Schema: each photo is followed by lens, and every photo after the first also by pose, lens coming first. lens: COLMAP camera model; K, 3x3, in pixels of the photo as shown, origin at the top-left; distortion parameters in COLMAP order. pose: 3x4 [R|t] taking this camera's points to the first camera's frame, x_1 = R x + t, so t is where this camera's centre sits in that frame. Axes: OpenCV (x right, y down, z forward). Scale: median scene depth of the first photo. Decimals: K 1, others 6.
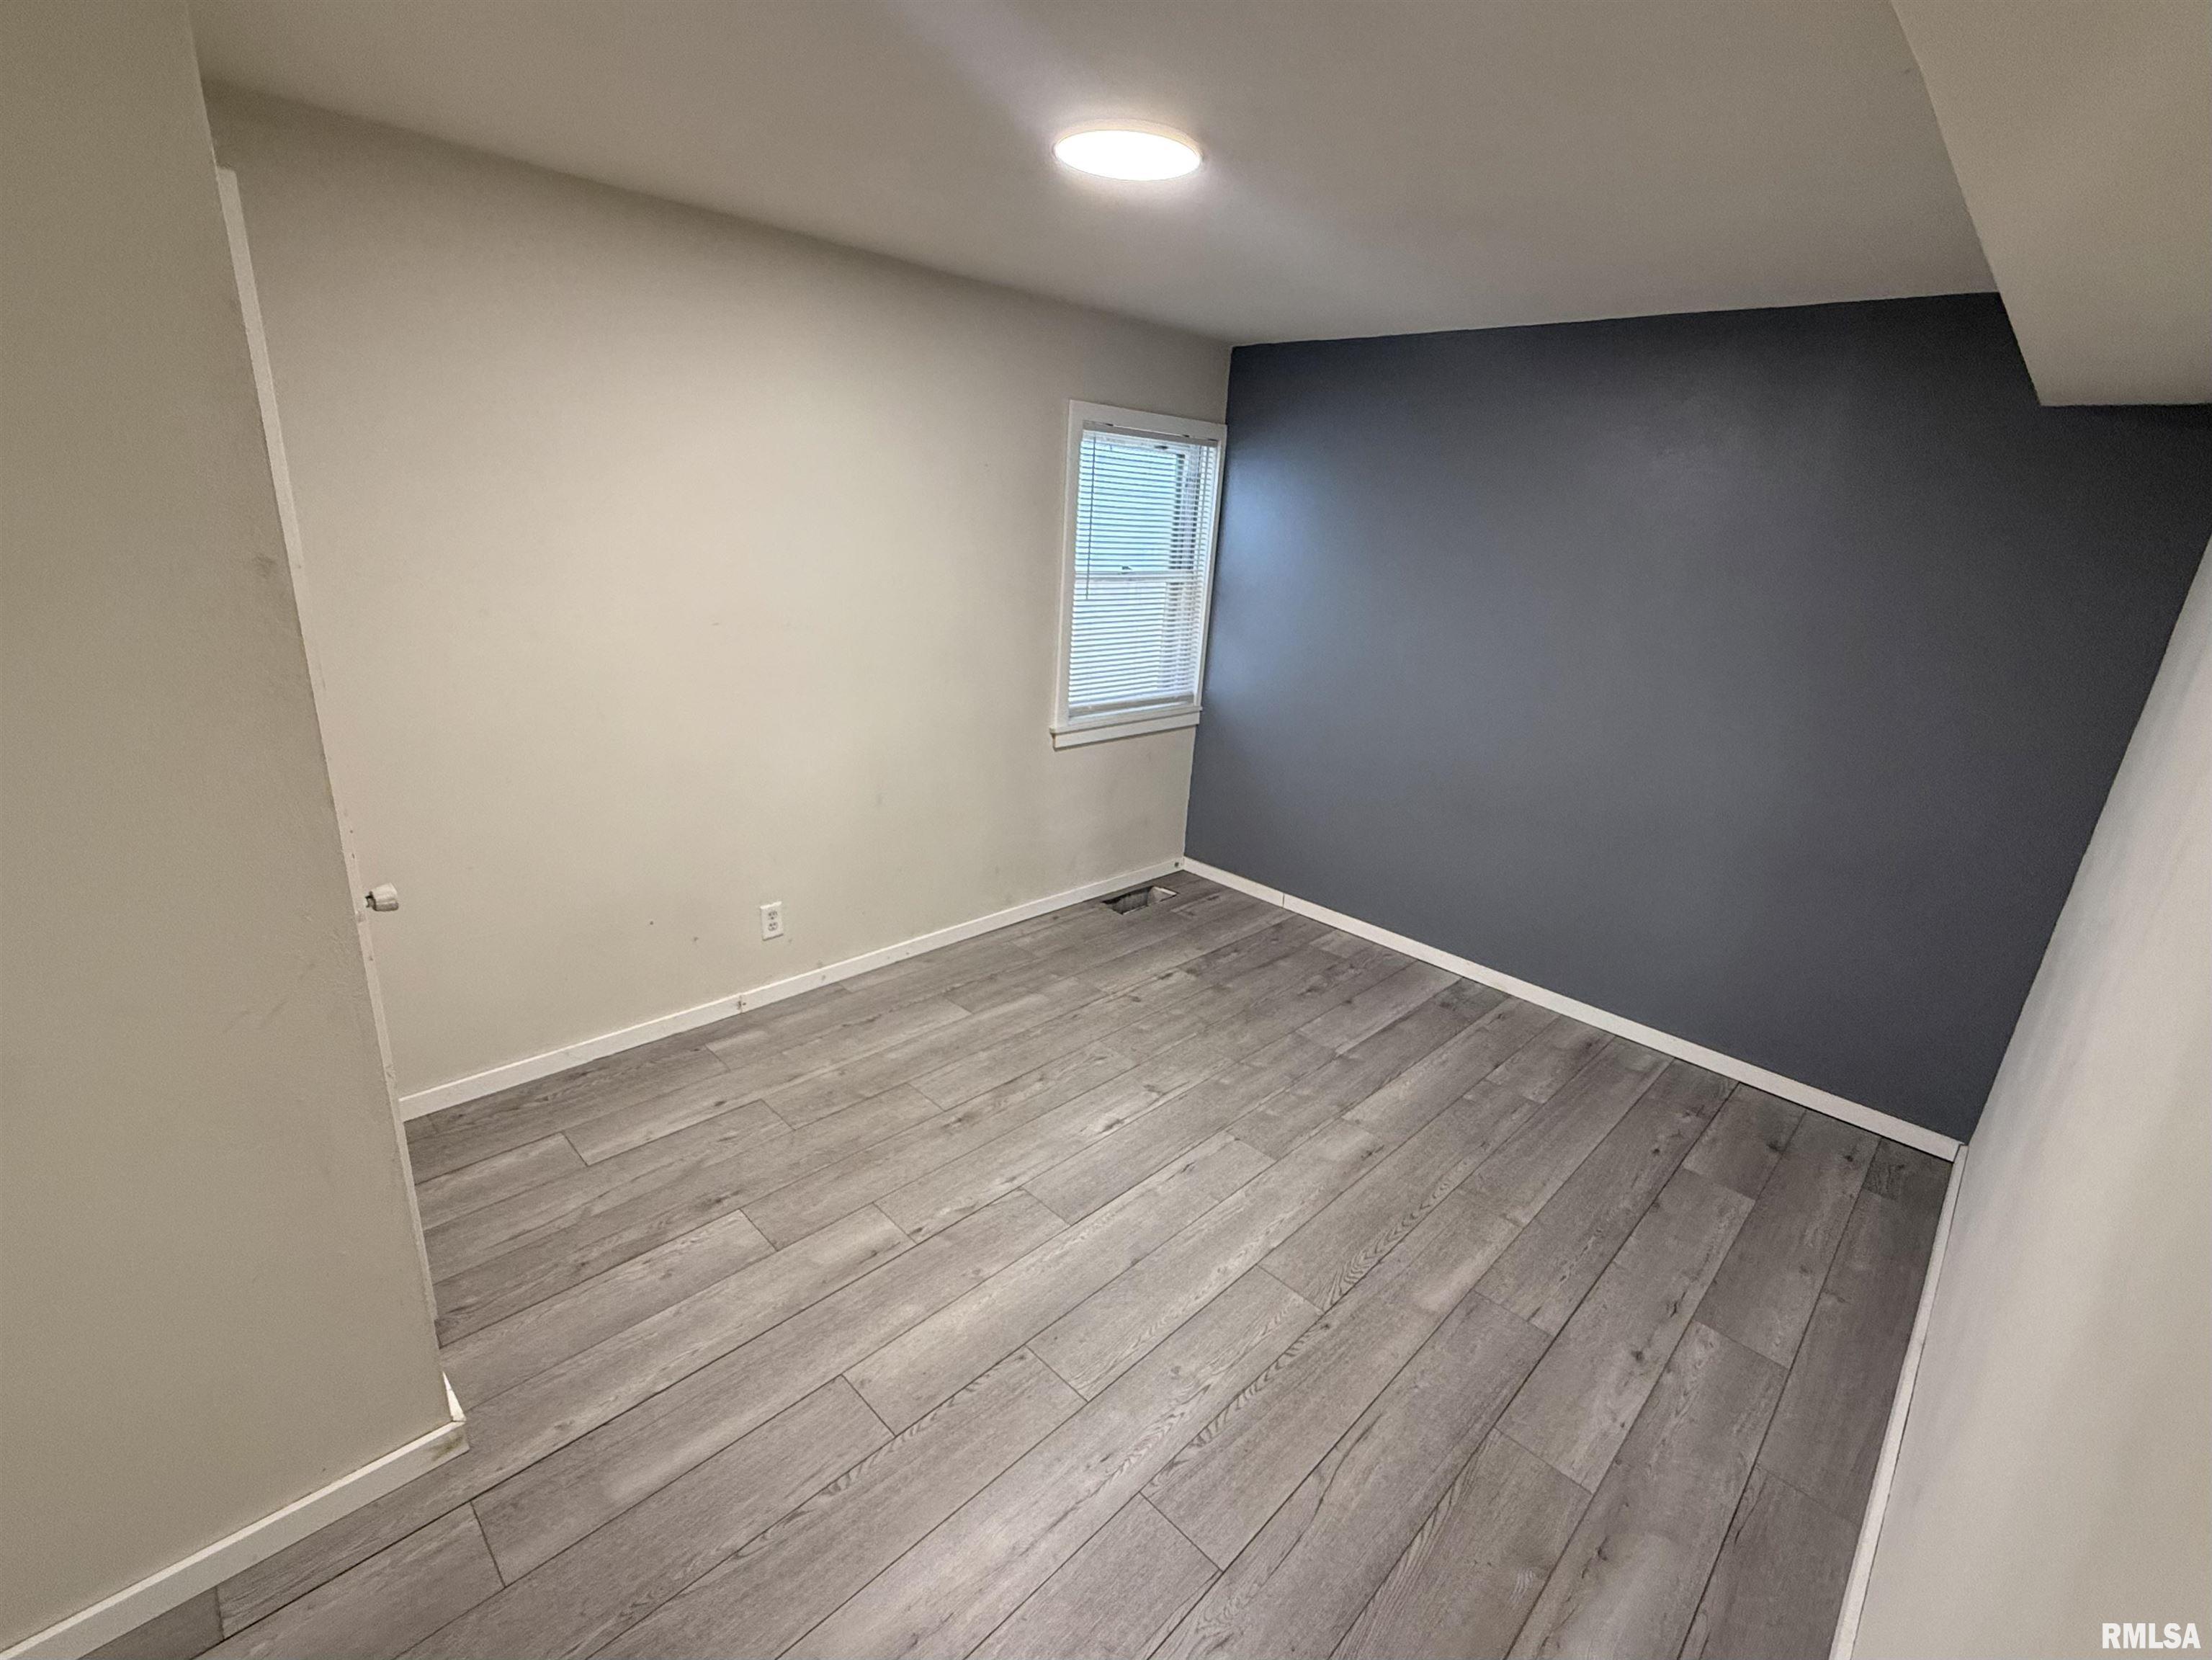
lens RADIAL K [[969.1, 0, 1102.3], [0, 969.1, 828.4], [0, 0, 1]] dist [-0.001057, -0.000167]
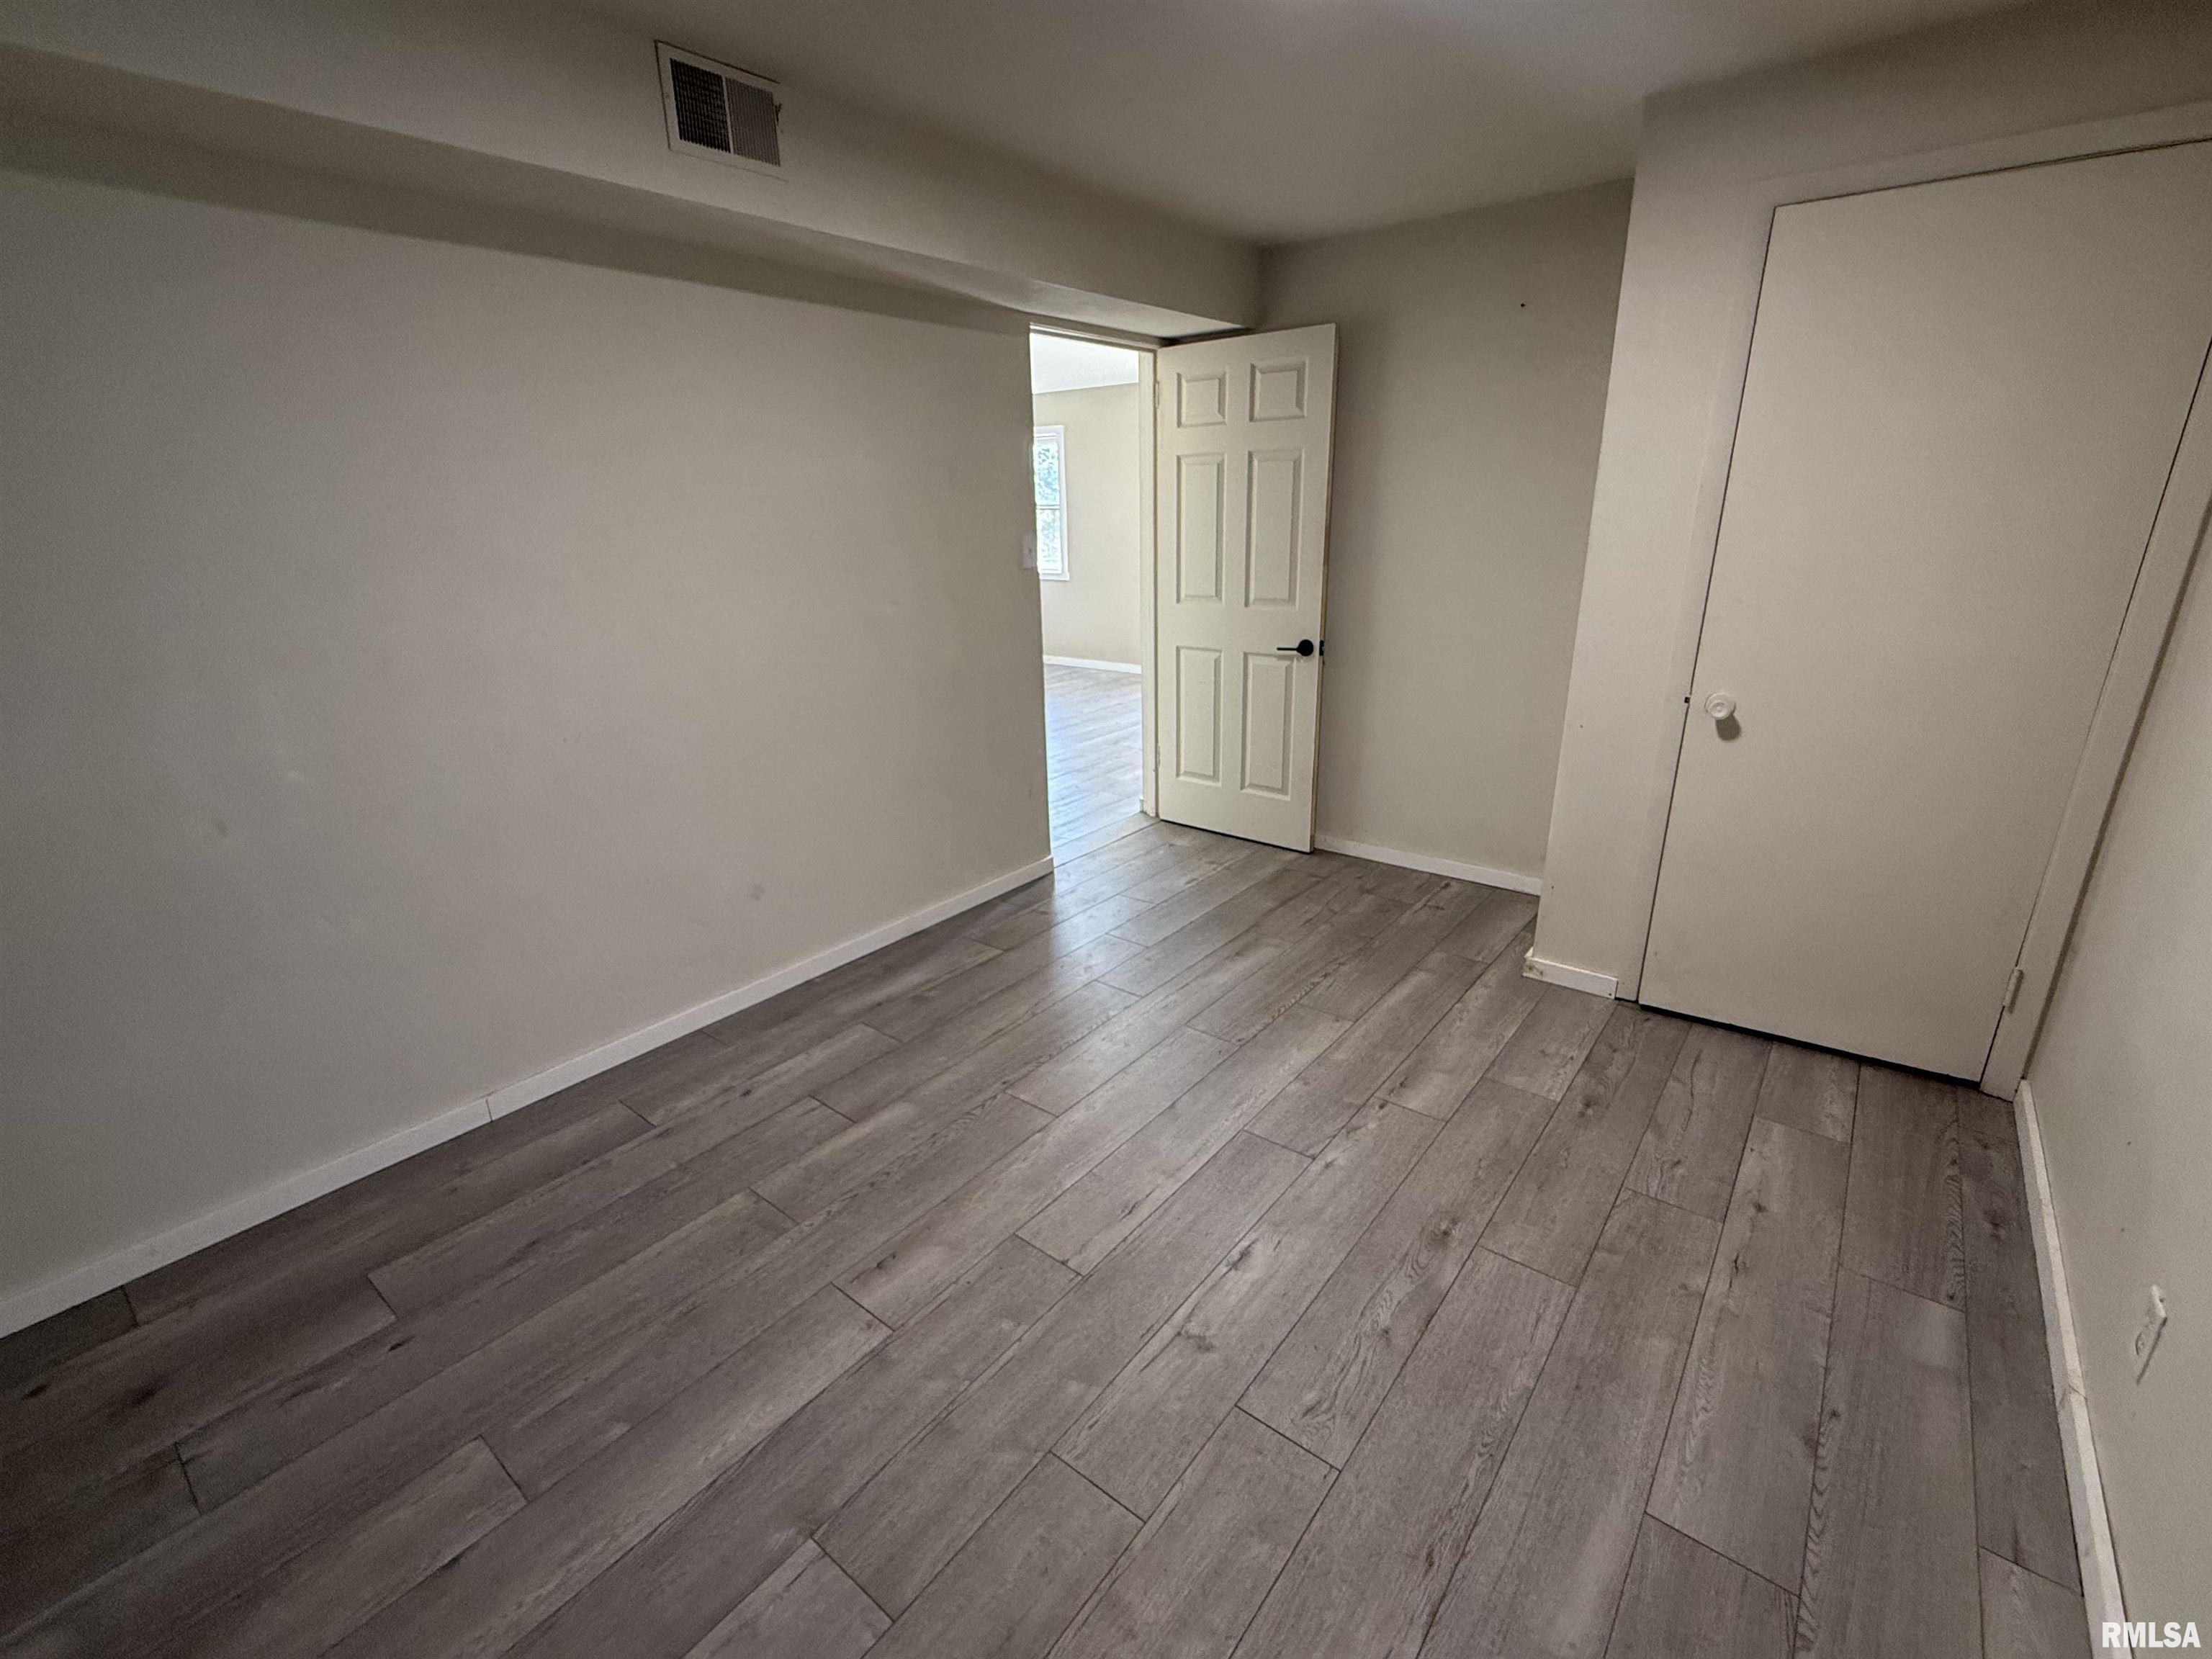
lens RADIAL K [[969.0, 0, 1106.7], [0, 969.0, 828.7], [0, 0, 1]] dist [-0.001057, -0.000167]
pose [[-0.992878, -0.002759, -0.119100, 0.206473], [-0.073523, 0.800822, 0.594373, -0.379652], [0.093738, 0.598897, -0.795321, 1.466143]]
